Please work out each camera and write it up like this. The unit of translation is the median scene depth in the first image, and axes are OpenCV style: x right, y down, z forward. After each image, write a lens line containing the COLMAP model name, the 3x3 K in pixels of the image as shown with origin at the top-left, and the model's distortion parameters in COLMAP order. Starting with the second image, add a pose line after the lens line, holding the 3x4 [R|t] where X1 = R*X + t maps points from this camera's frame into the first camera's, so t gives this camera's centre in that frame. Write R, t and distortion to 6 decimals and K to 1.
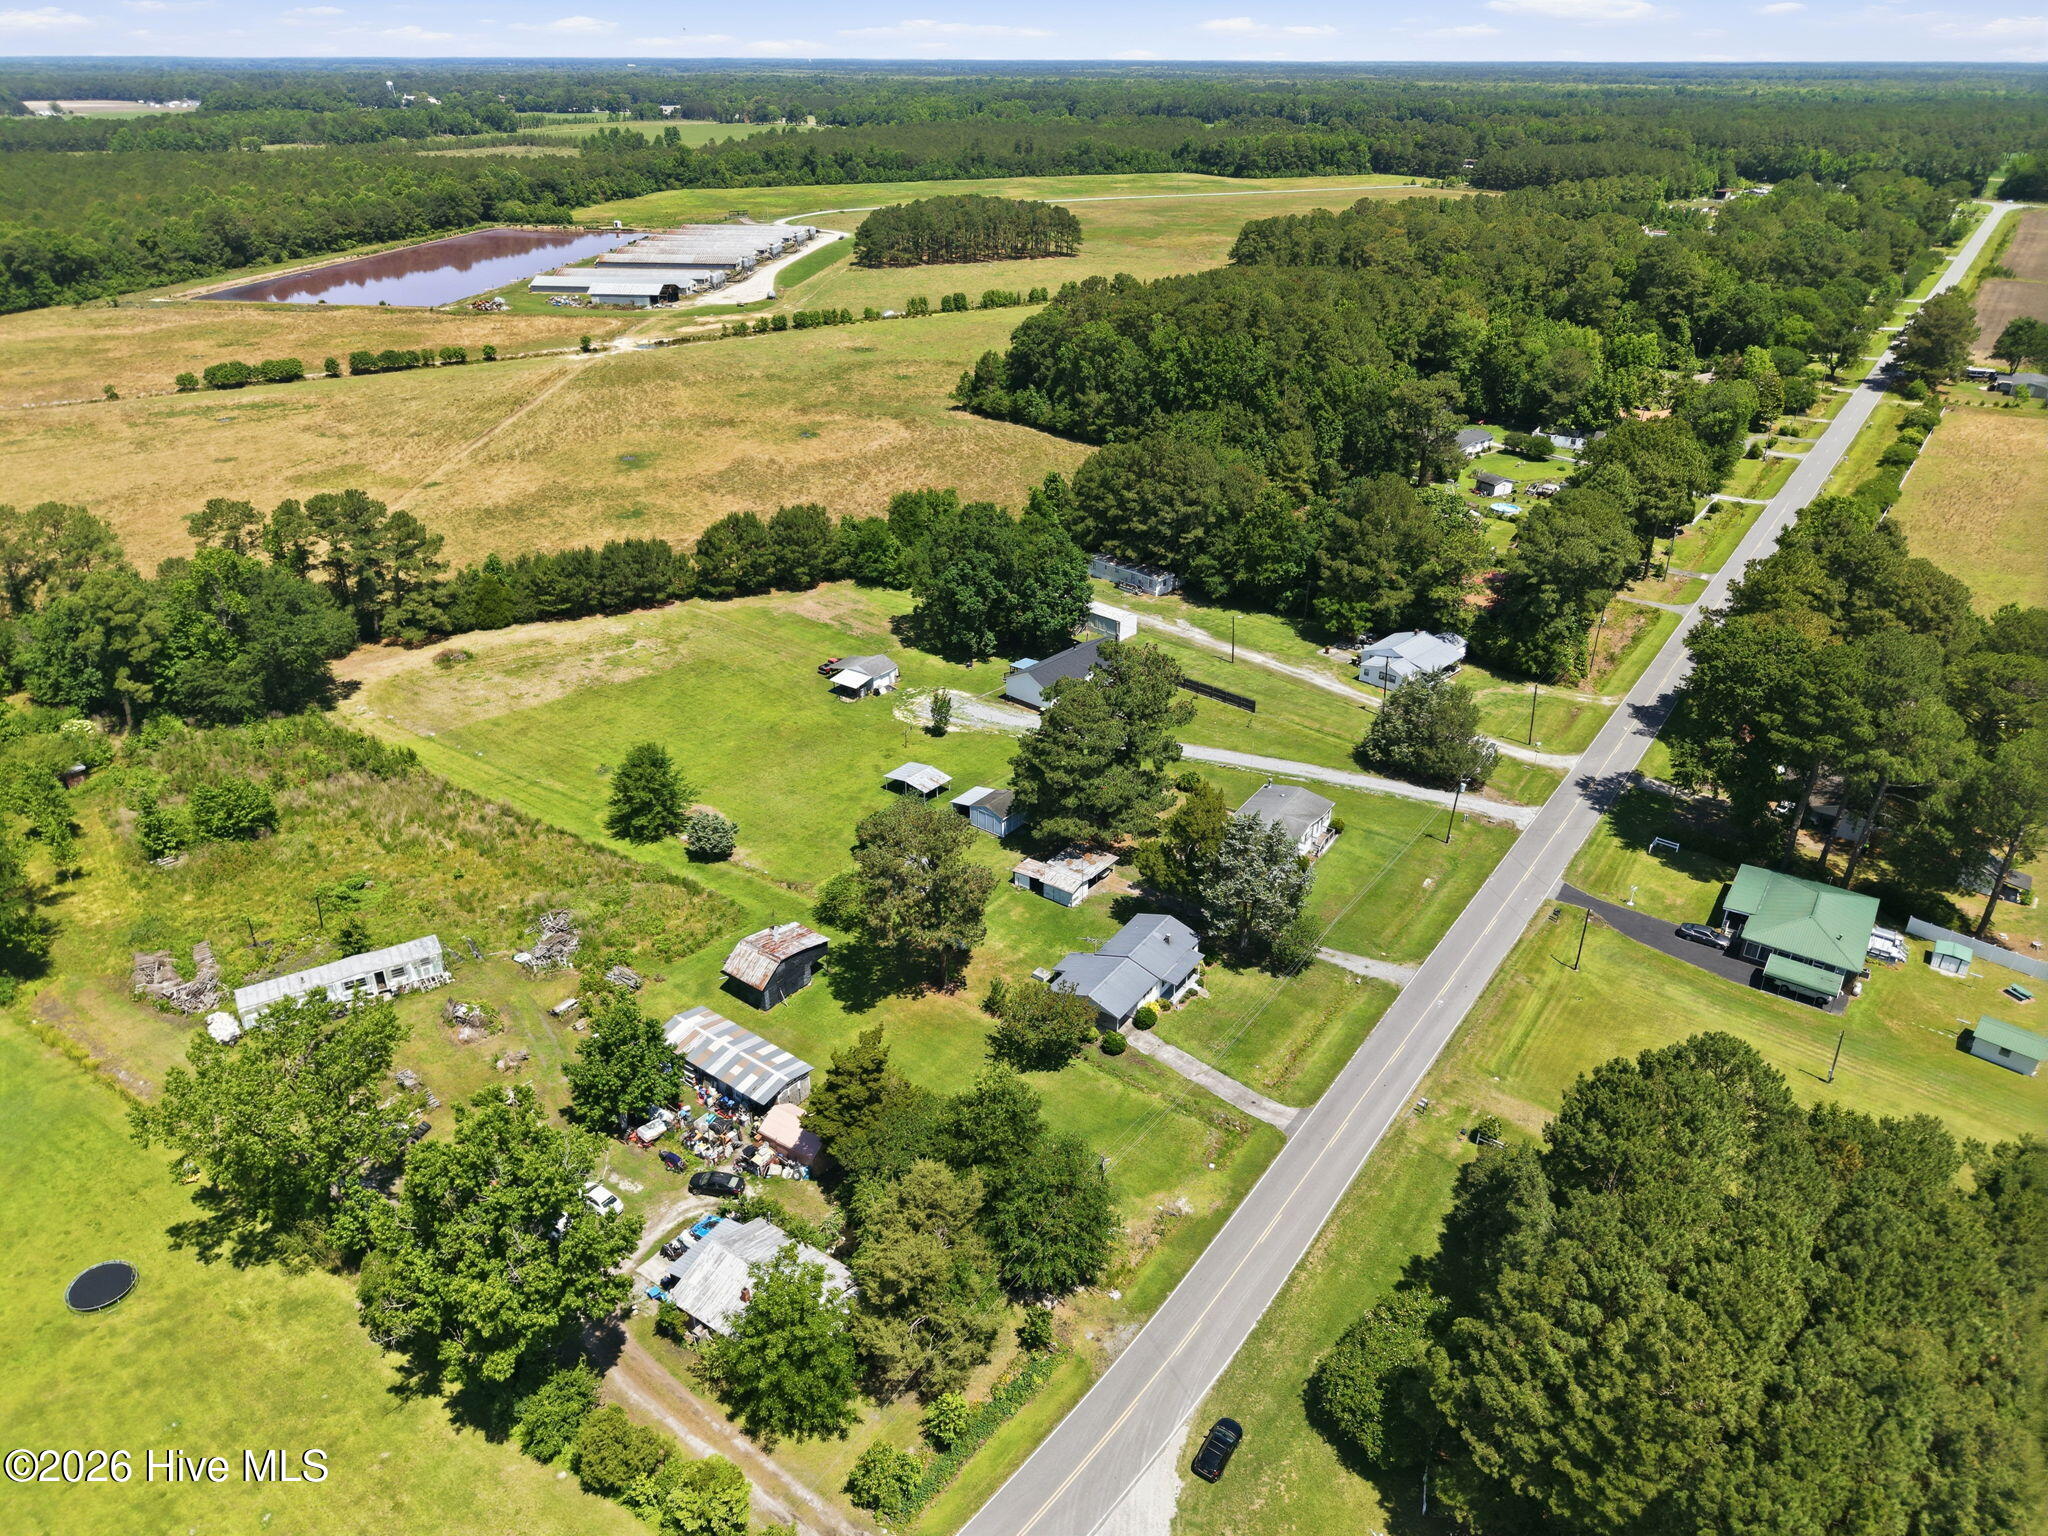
lens RADIAL K [[1362.9, 0, 1021.7], [0, 1362.9, 768.5], [0, 0, 1]] dist [0.029523, -0.040089]
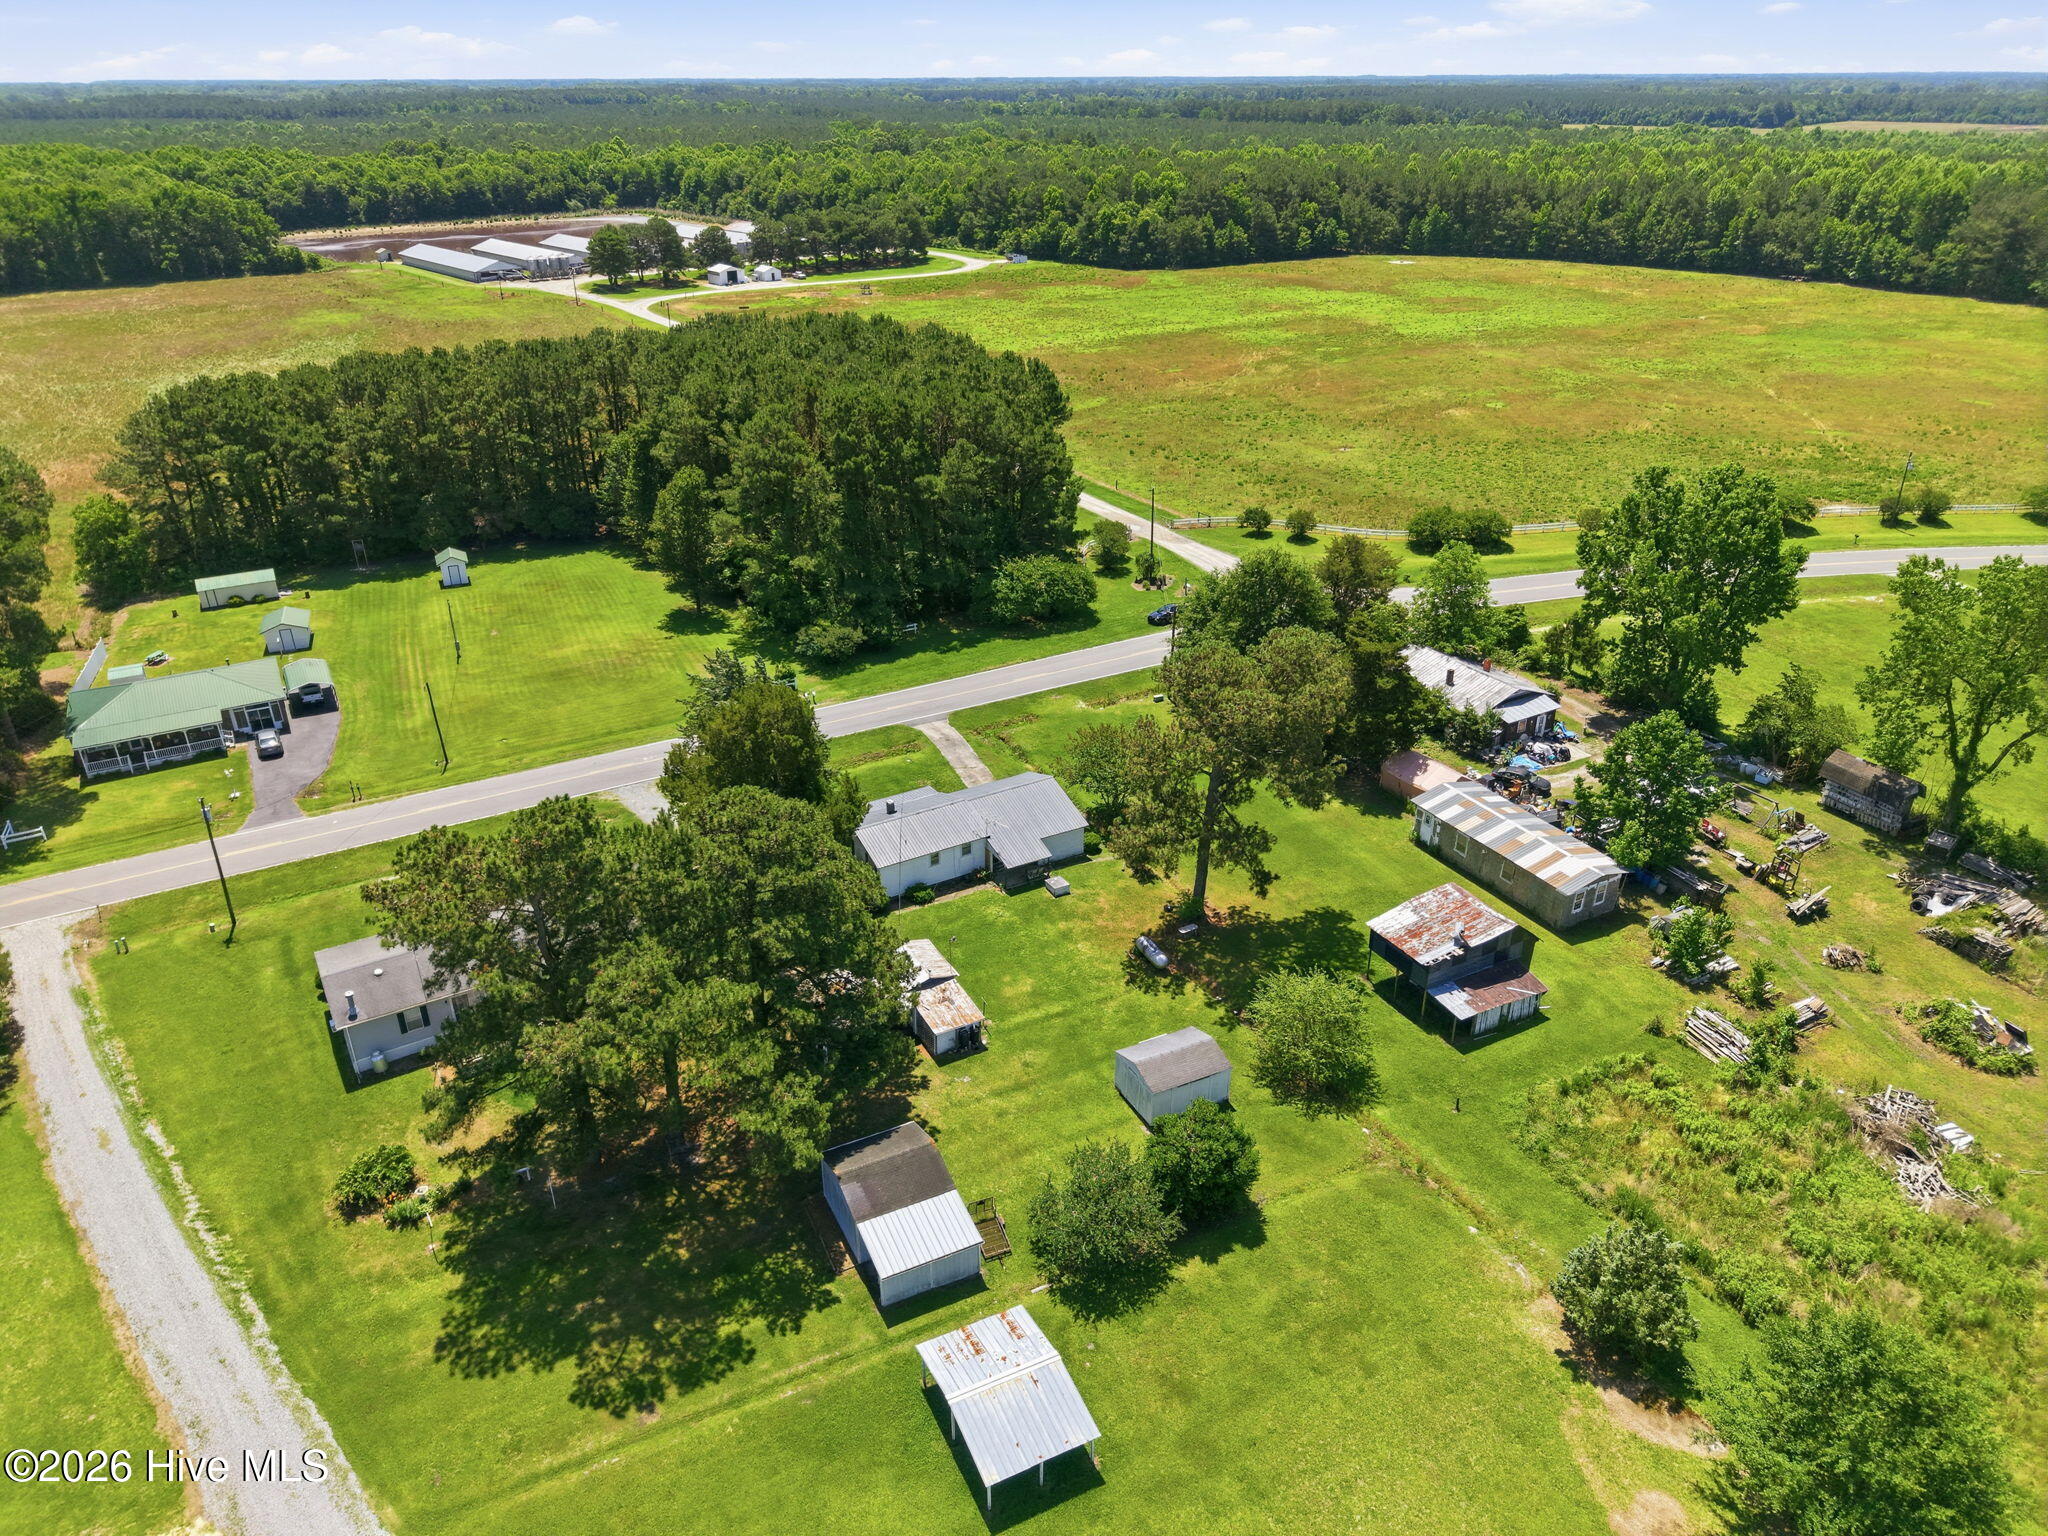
lens RADIAL K [[1362.9, 0, 1021.7], [0, 1362.9, 768.5], [0, 0, 1]] dist [0.029523, -0.040089]
pose [[-0.907825, -0.181945, 0.377822, -0.139728], [0.199292, 0.605538, 0.770458, -0.270801], [-0.368967, 0.774738, -0.513463, 0.853147]]
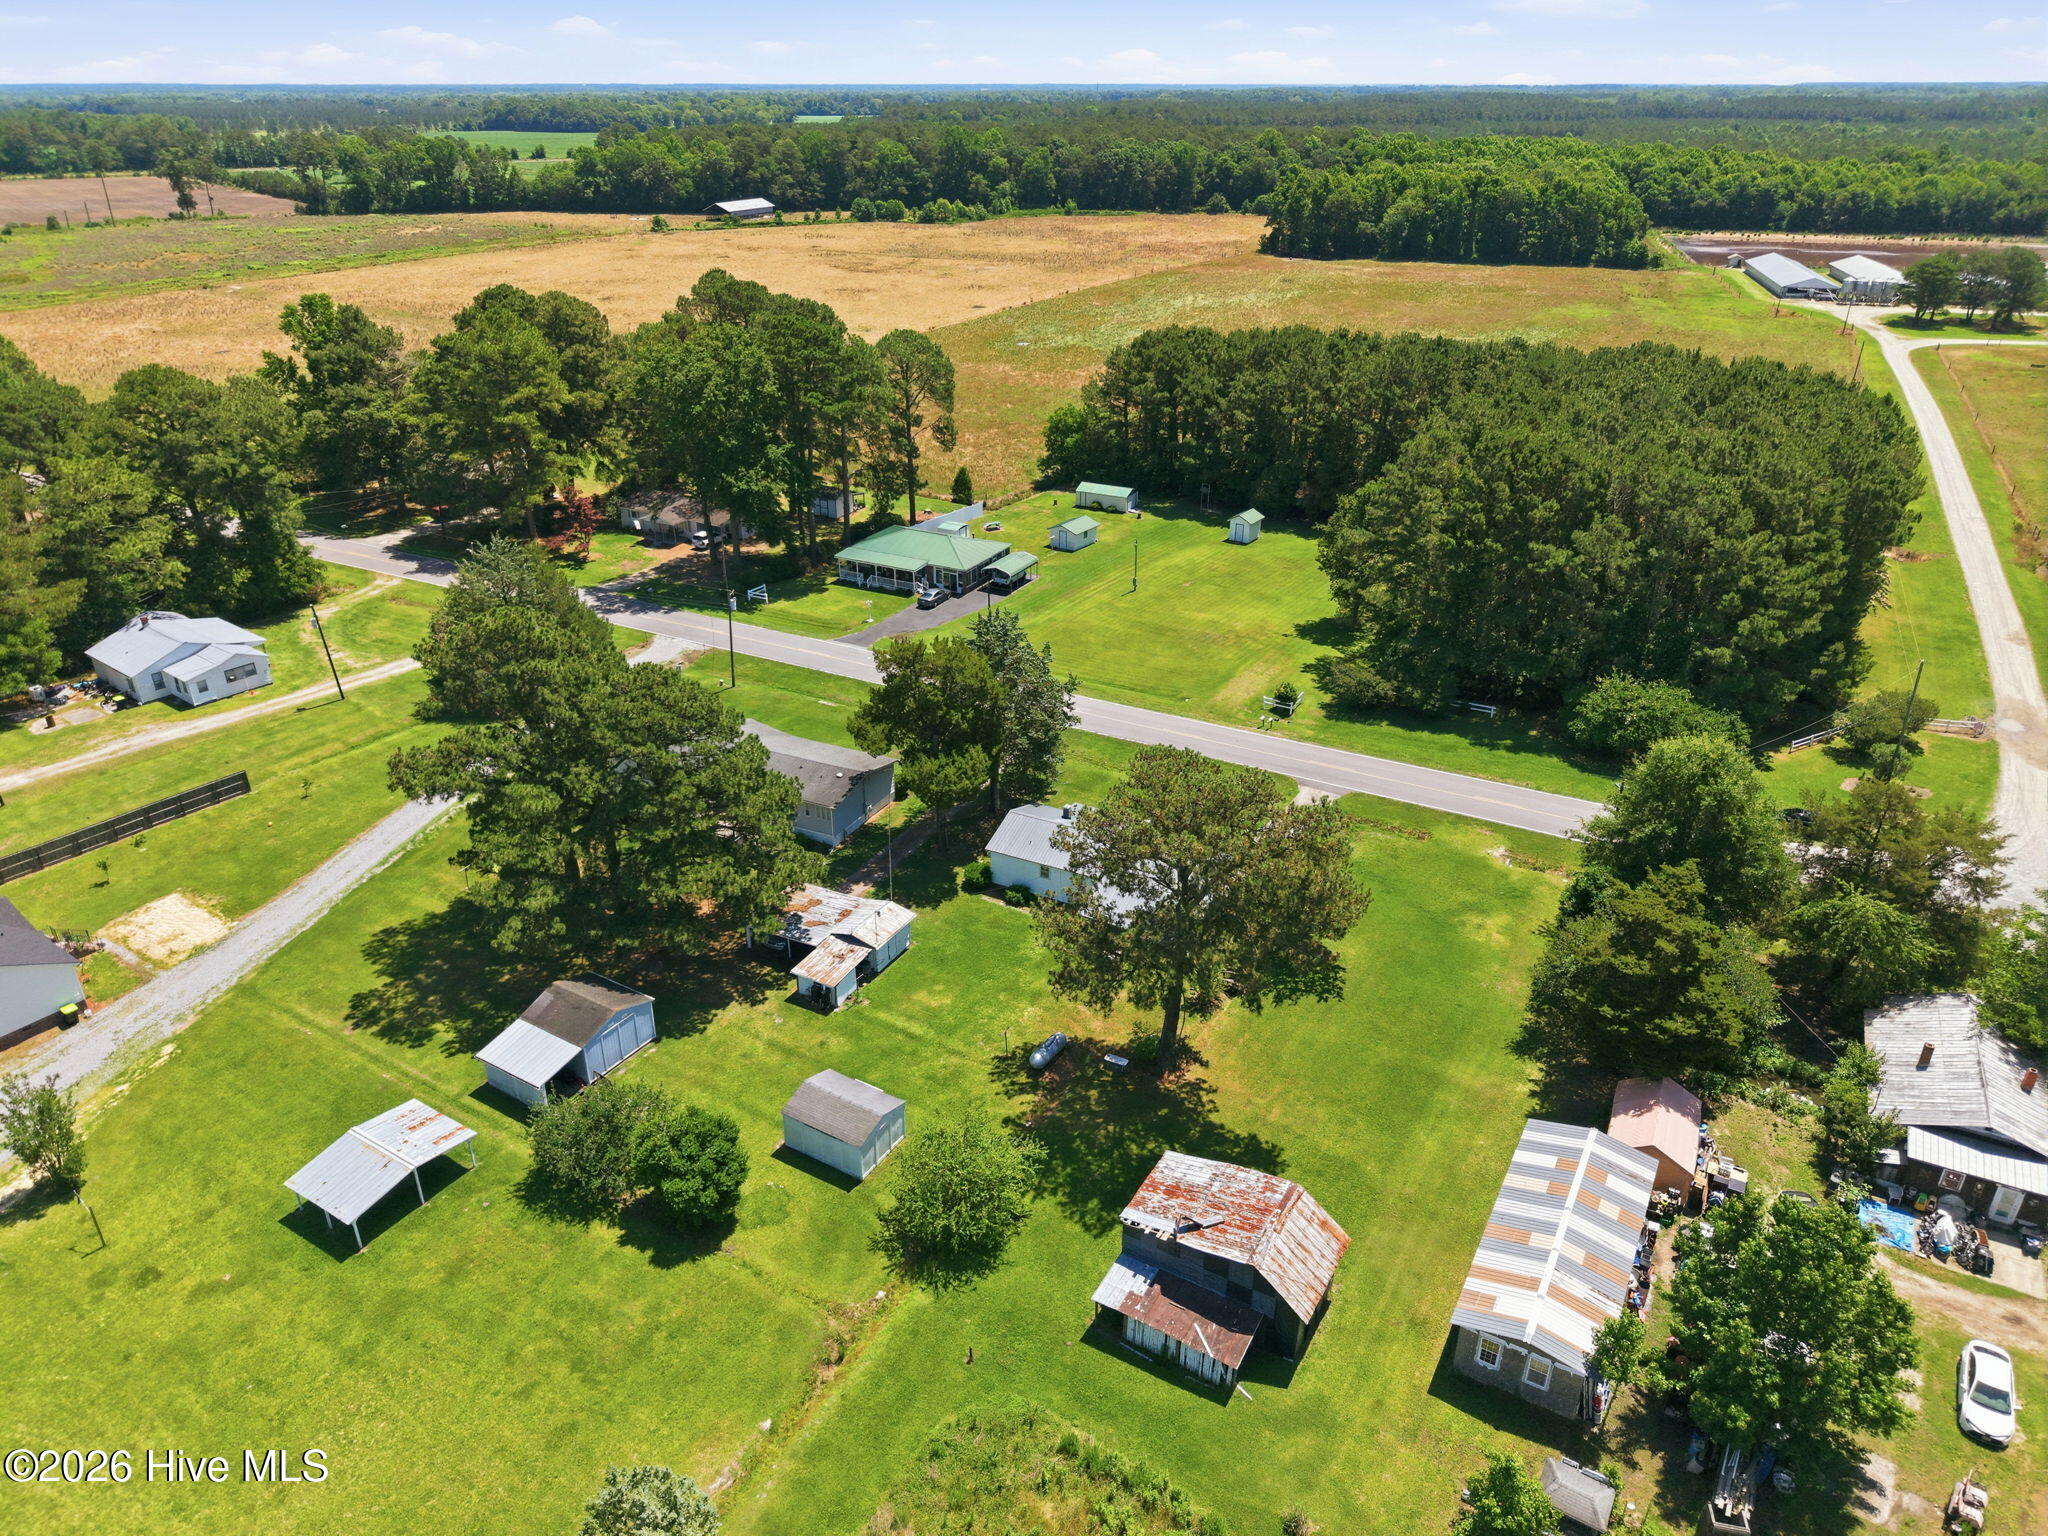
lens RADIAL K [[1362.9, 0, 1021.7], [0, 1362.9, 768.5], [0, 0, 1]] dist [0.029523, -0.040089]
pose [[-0.126123, -0.438679, 0.889749, -0.323085], [0.457678, 0.770019, 0.444524, -0.137253], [-0.880127, 0.463284, 0.103657, 0.603293]]
